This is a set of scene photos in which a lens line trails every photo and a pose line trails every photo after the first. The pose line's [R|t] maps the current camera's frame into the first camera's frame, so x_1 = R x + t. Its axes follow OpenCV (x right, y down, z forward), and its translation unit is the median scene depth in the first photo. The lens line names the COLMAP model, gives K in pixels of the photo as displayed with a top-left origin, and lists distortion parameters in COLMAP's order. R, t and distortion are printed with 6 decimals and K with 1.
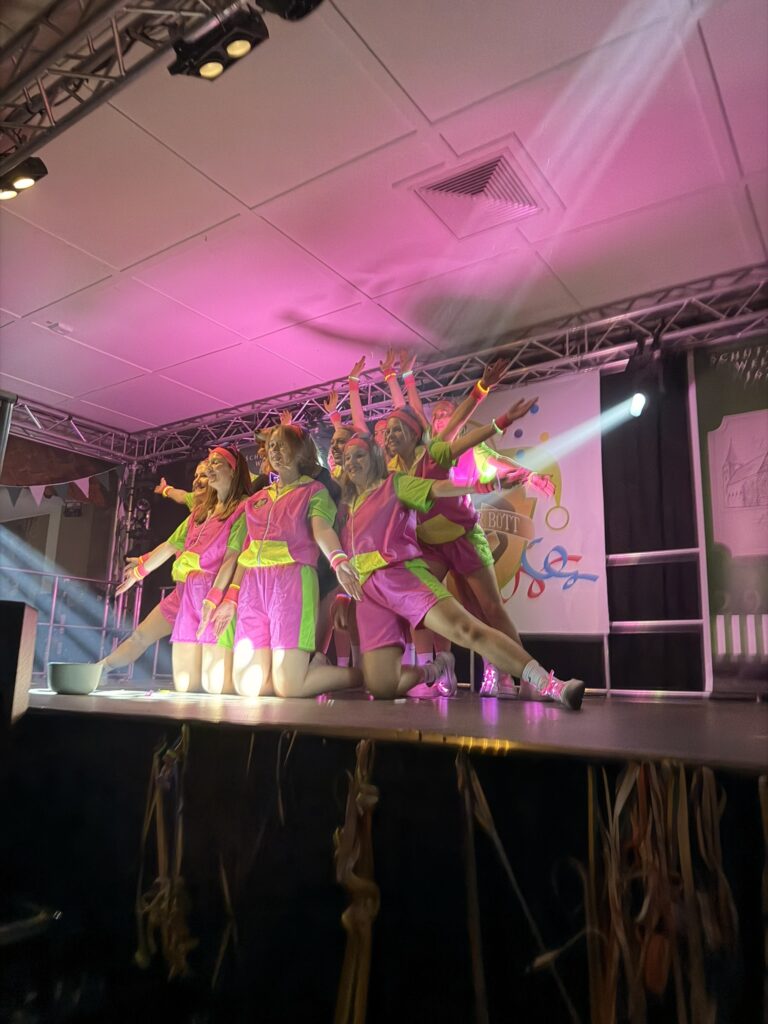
lens RADIAL K [[717.0, 0, 383.0], [0, 717.0, 518.0], [0, 0, 1]] dist [0.080550, -0.118677]
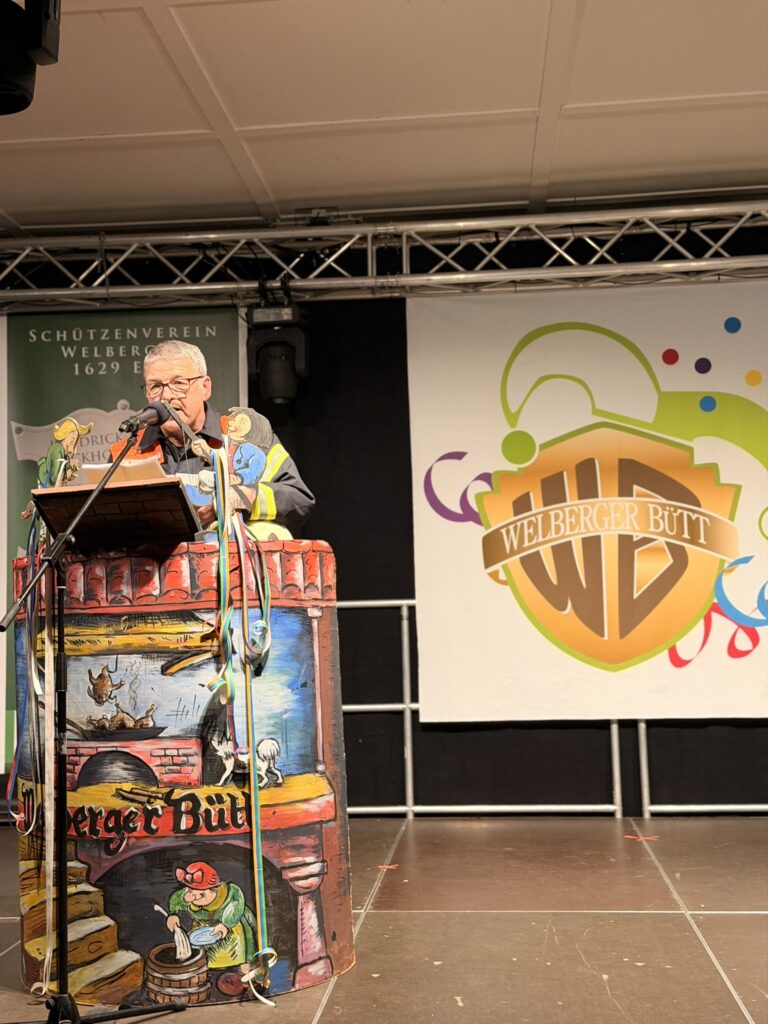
lens RADIAL K [[1430.6, 0, 370.3], [0, 1430.6, 510.4], [0, 0, 1]] dist [0.115071, 0.000000]
pose [[0.866941, -0.015787, 0.498161, -0.638679], [-0.056396, 0.989972, 0.129517, -0.144362], [-0.495210, -0.140378, 0.857357, 0.150266]]
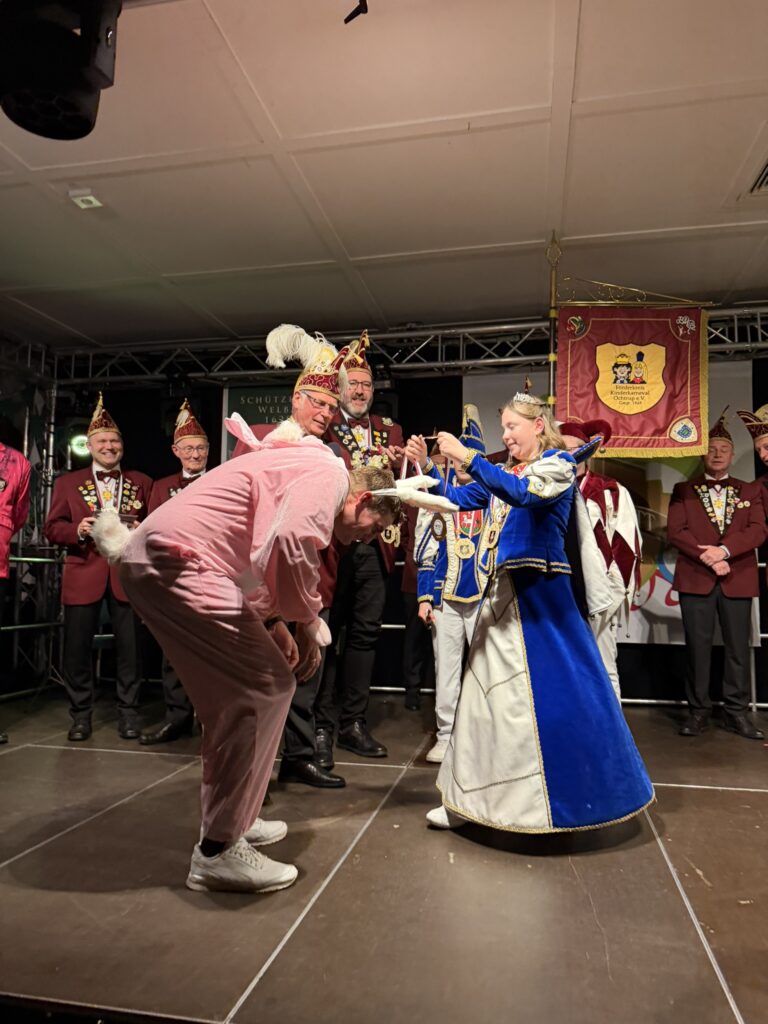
lens RADIAL K [[717.0, 0, 388.6], [0, 717.0, 517.0], [0, 0, 1]] dist [0.080550, -0.118677]
pose [[0.918396, 0.011500, 0.395494, -0.486552], [-0.065862, 0.990075, 0.124153, -0.090869], [-0.390141, -0.140069, 0.910039, 0.314703]]
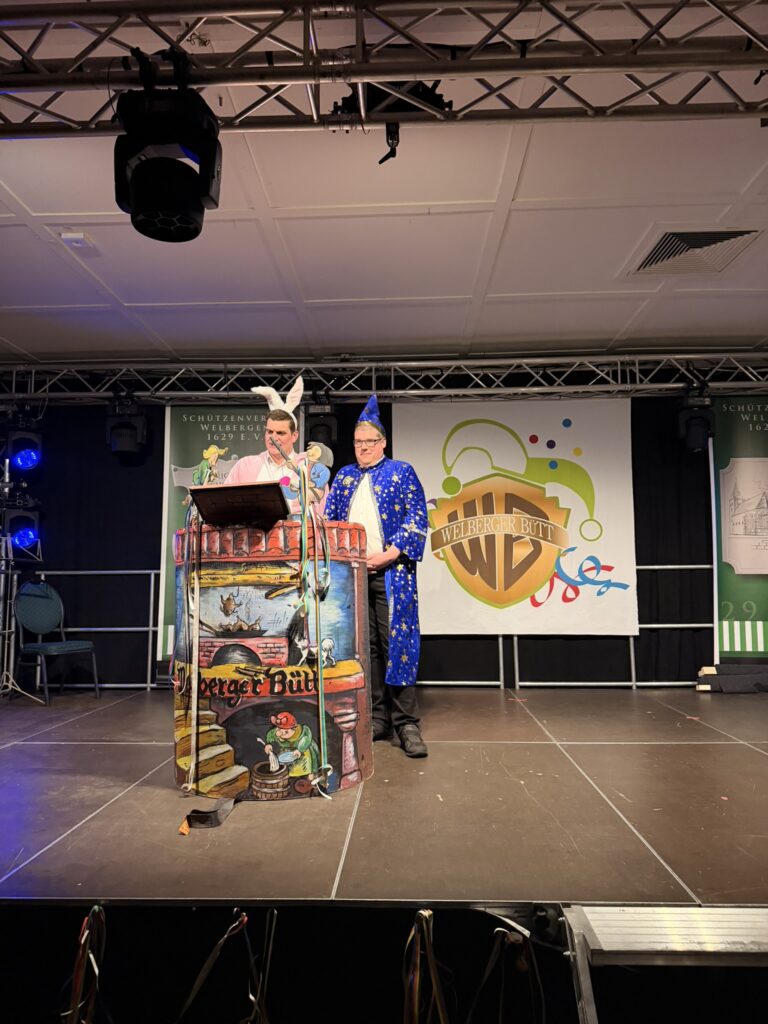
lens RADIAL K [[717.0, 0, 385.5], [0, 717.0, 513.8], [0, 0, 1]] dist [0.080550, -0.118677]
pose [[0.839103, 0.018554, 0.543656, -0.617149], [-0.085729, 0.991439, 0.098482, -0.105151], [-0.537175, -0.129243, 0.833511, 0.253845]]
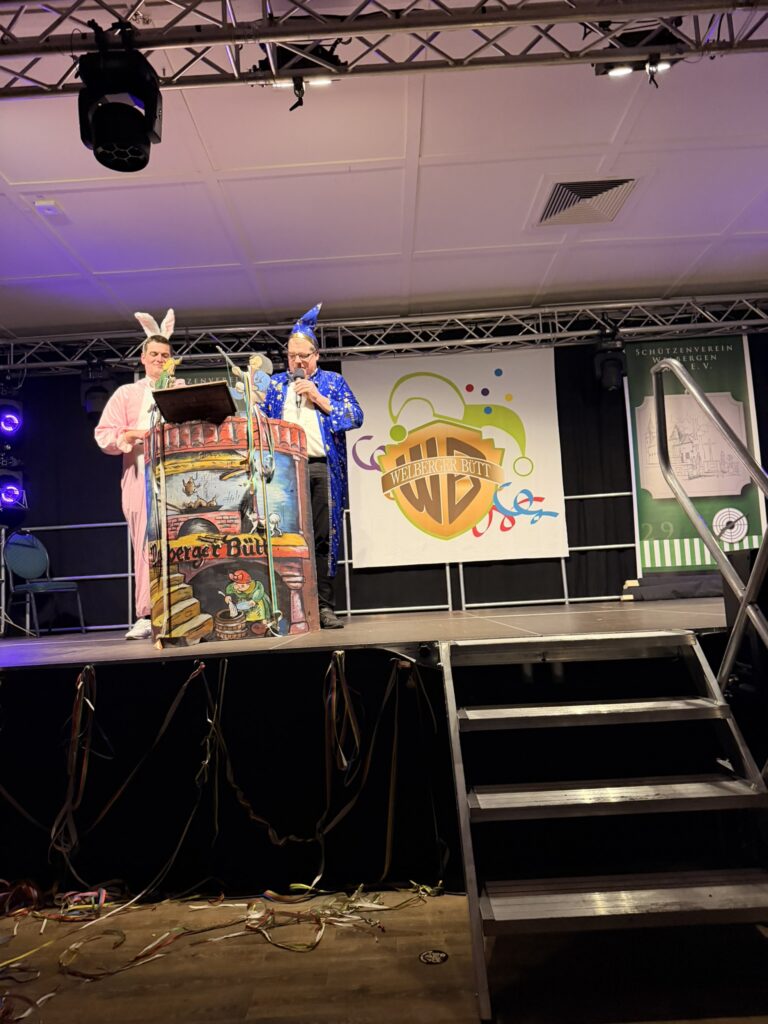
lens RADIAL K [[717.0, 0, 386.4], [0, 717.0, 523.5], [0, 0, 1]] dist [0.080550, -0.118677]
pose [[0.825011, -0.018328, 0.564820, -0.644898], [-0.041919, 0.994736, 0.093508, -0.007436], [-0.563560, -0.100822, 0.819899, 0.114039]]
